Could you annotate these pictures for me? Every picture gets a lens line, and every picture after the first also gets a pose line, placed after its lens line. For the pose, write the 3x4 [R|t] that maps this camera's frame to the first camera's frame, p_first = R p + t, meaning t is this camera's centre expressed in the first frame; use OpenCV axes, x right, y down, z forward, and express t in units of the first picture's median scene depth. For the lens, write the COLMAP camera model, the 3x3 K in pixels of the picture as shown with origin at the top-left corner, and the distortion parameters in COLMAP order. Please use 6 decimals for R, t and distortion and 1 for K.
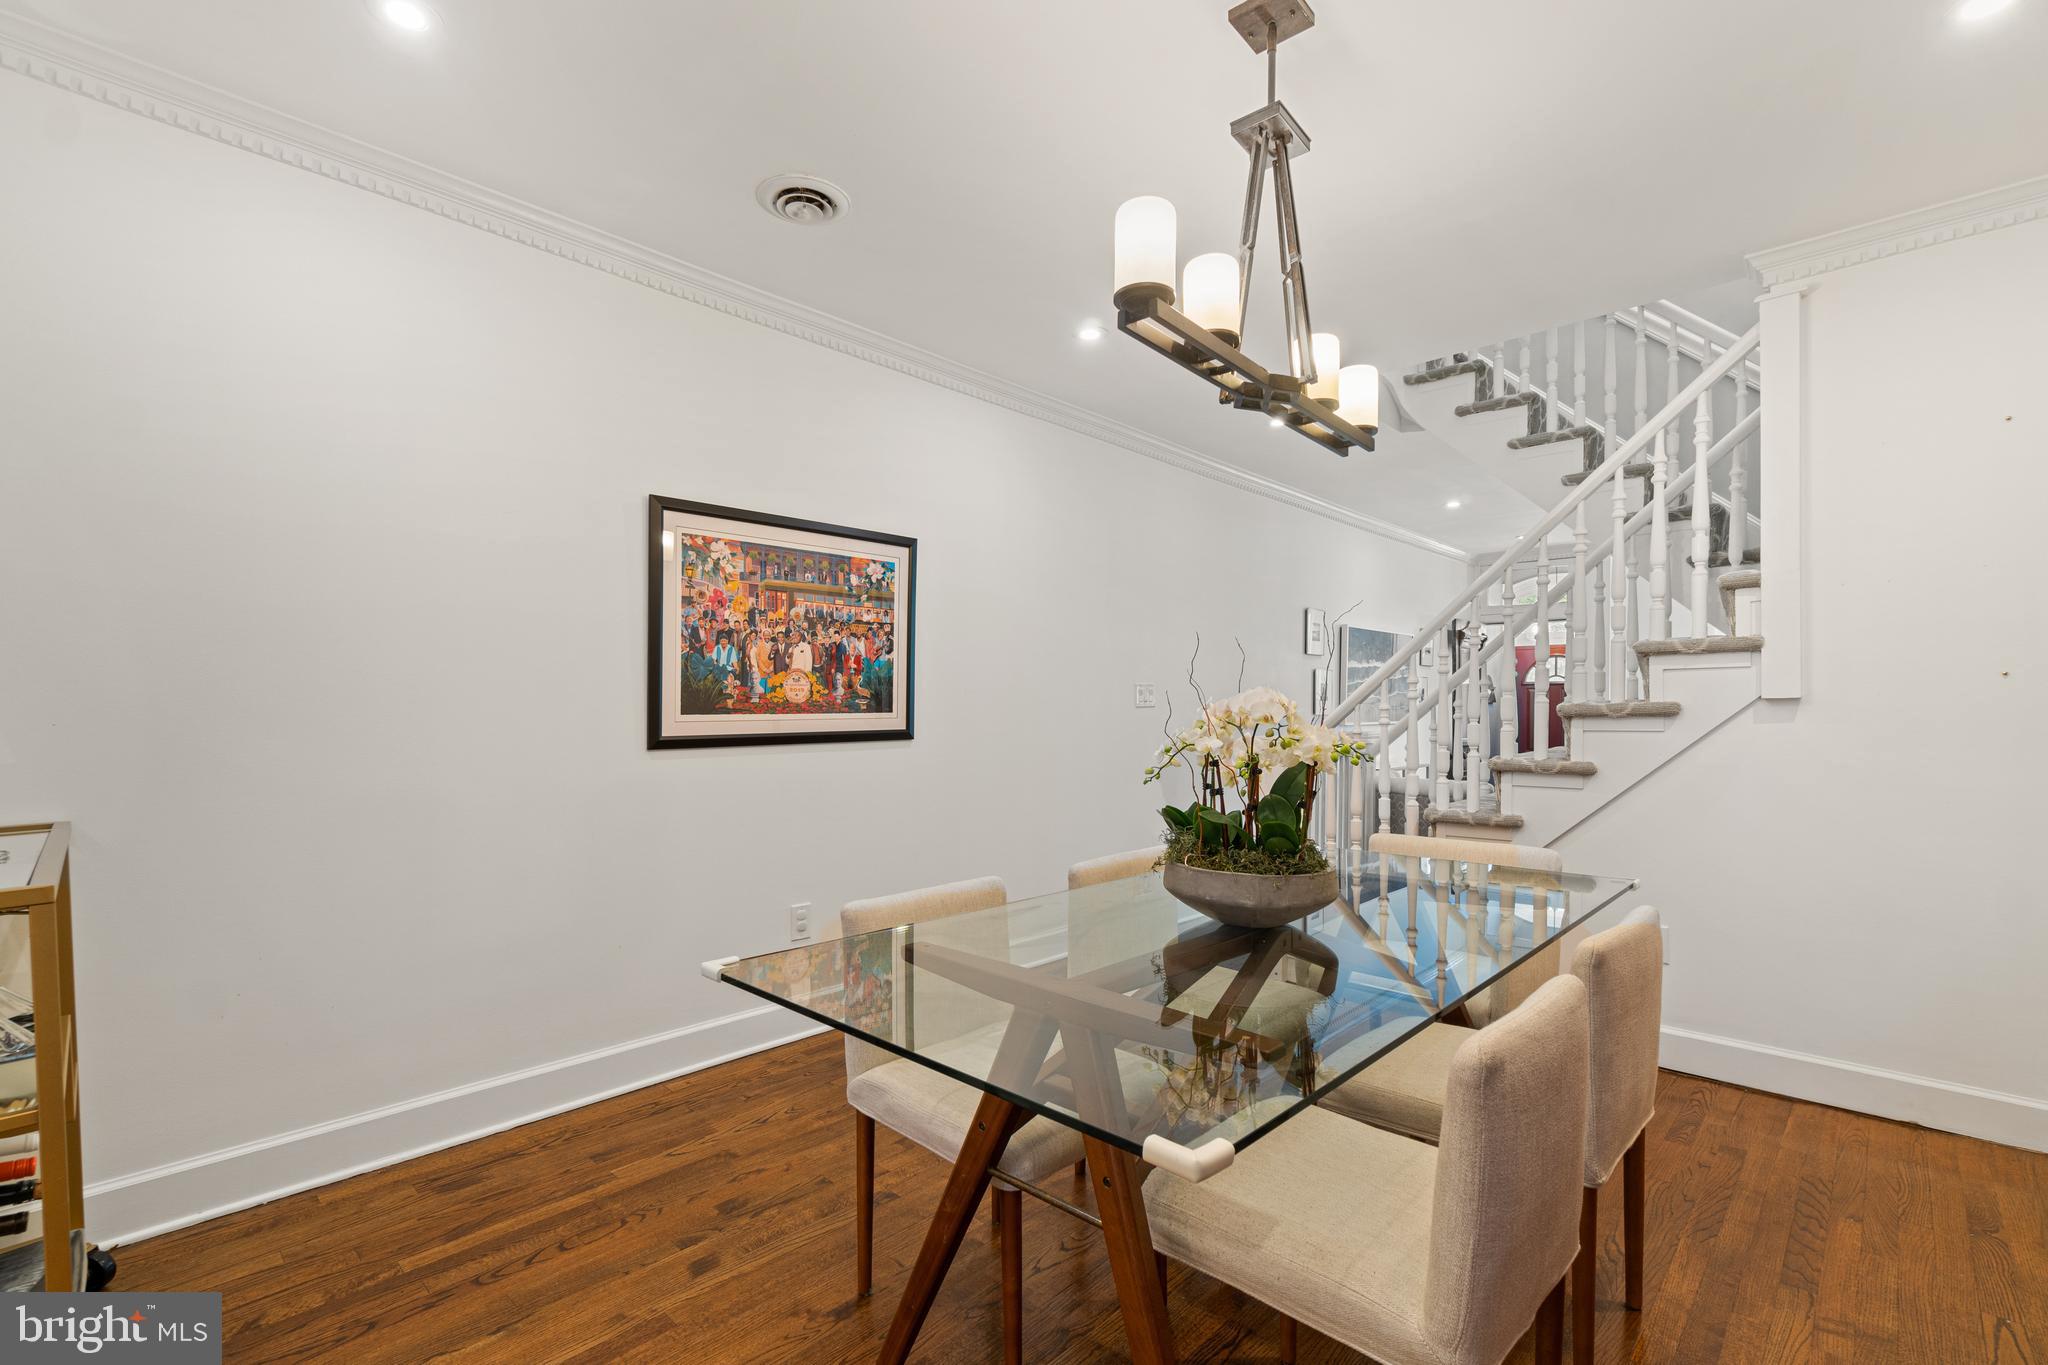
lens RADIAL K [[885.9, 0, 1026.5], [0, 885.9, 678.6], [0, 0, 1]] dist [-0.004608, 0.001410]
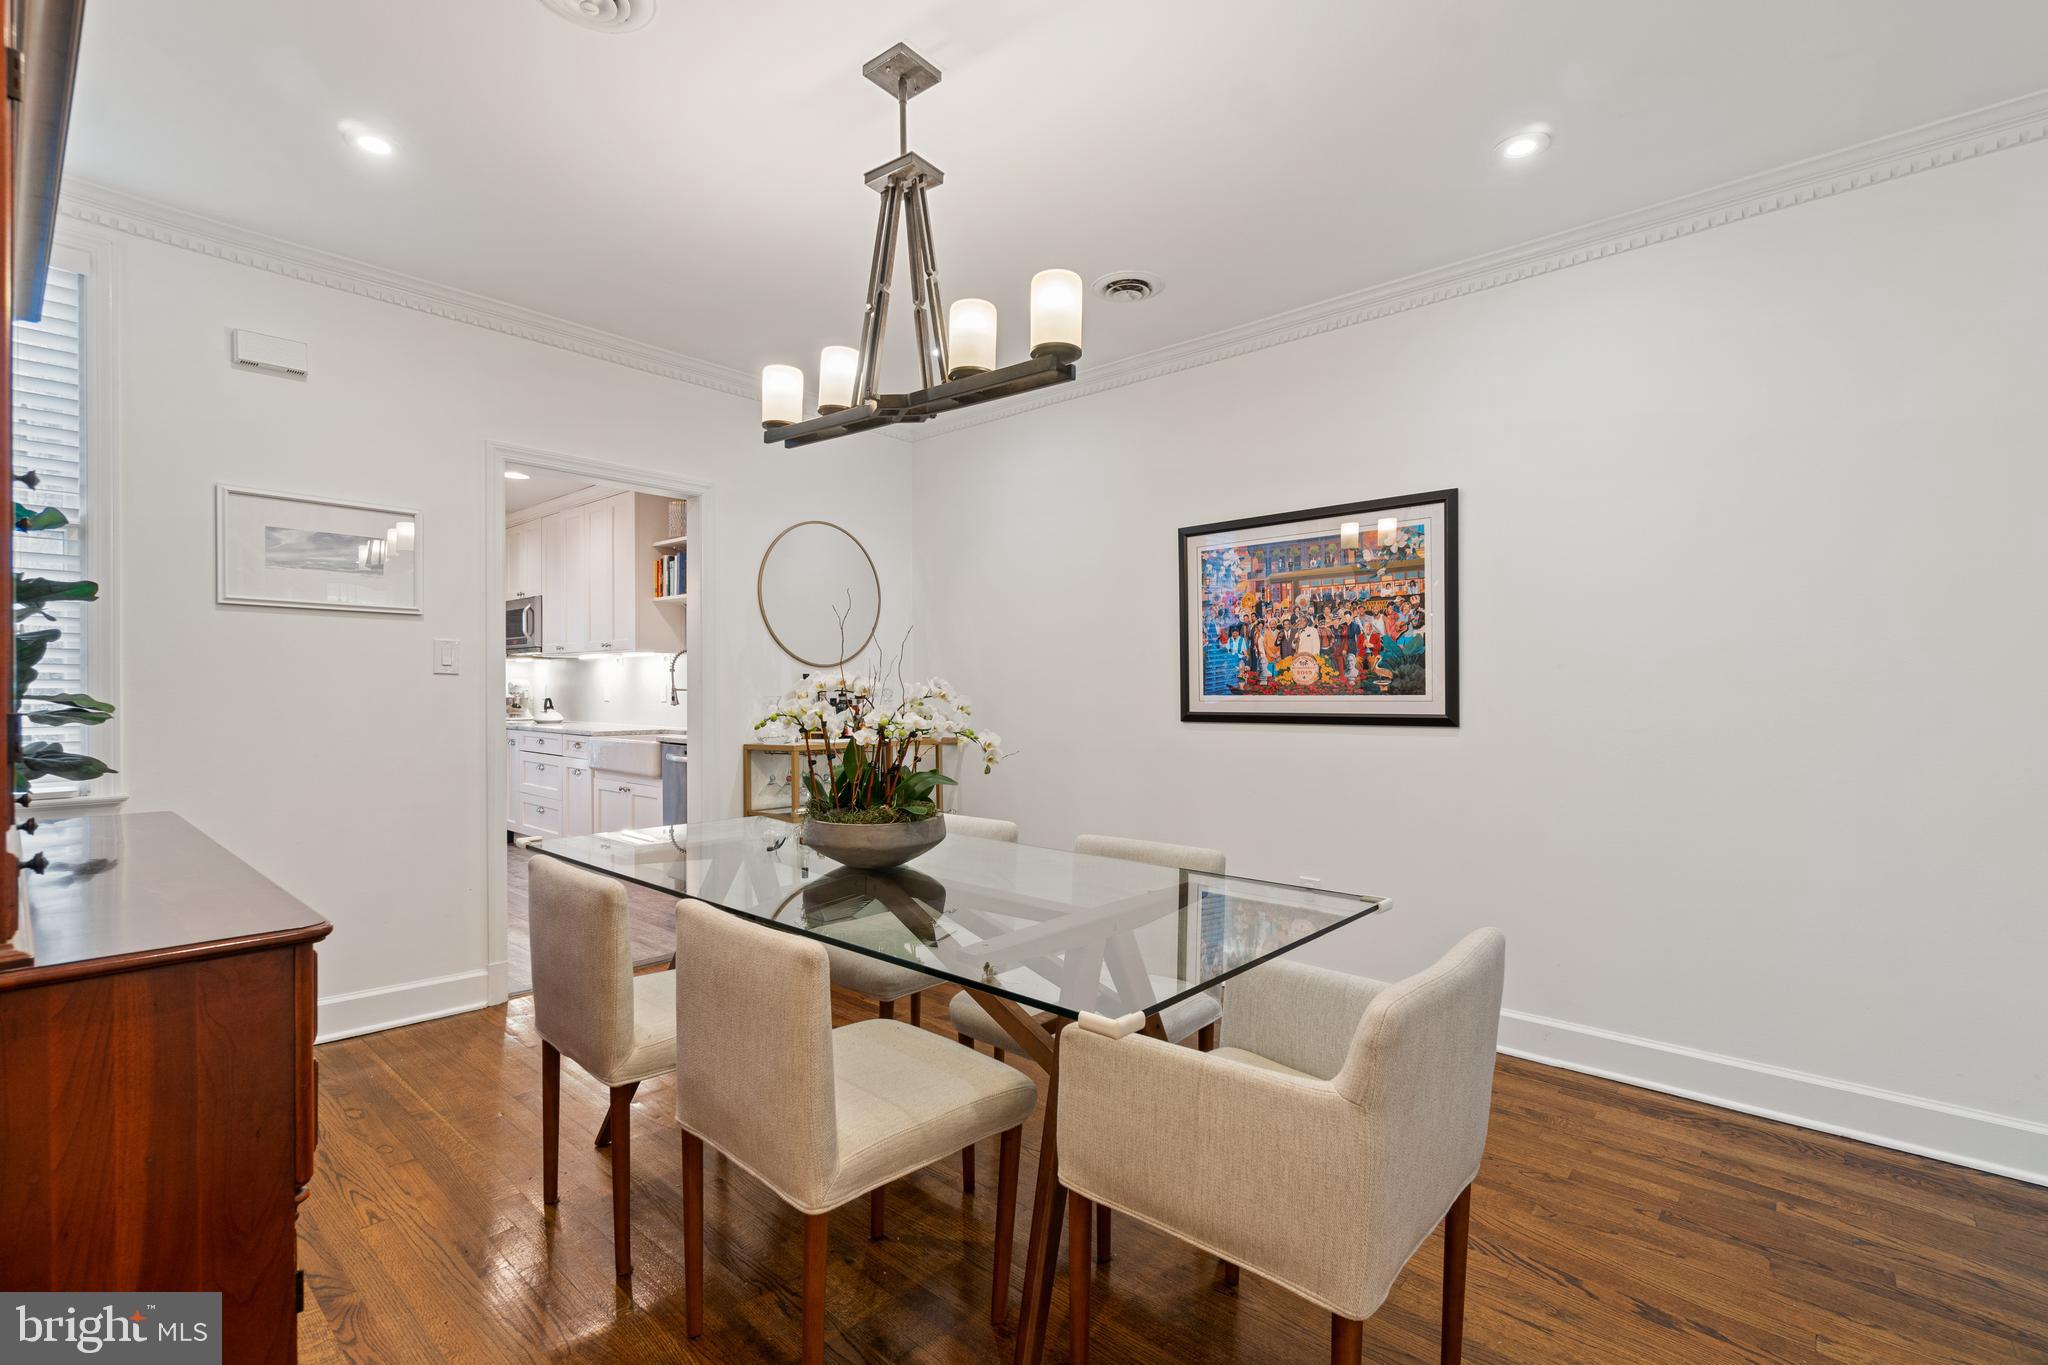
lens RADIAL K [[916.1, 0, 1022.8], [0, 916.1, 675.8], [0, 0, 1]] dist [-0.000390, 0.000594]
pose [[0.027198, -0.018291, -0.999463, 0.815082], [0.029569, 0.999410, -0.017485, 0.025491], [0.999193, -0.029077, 0.027723, 0.629944]]
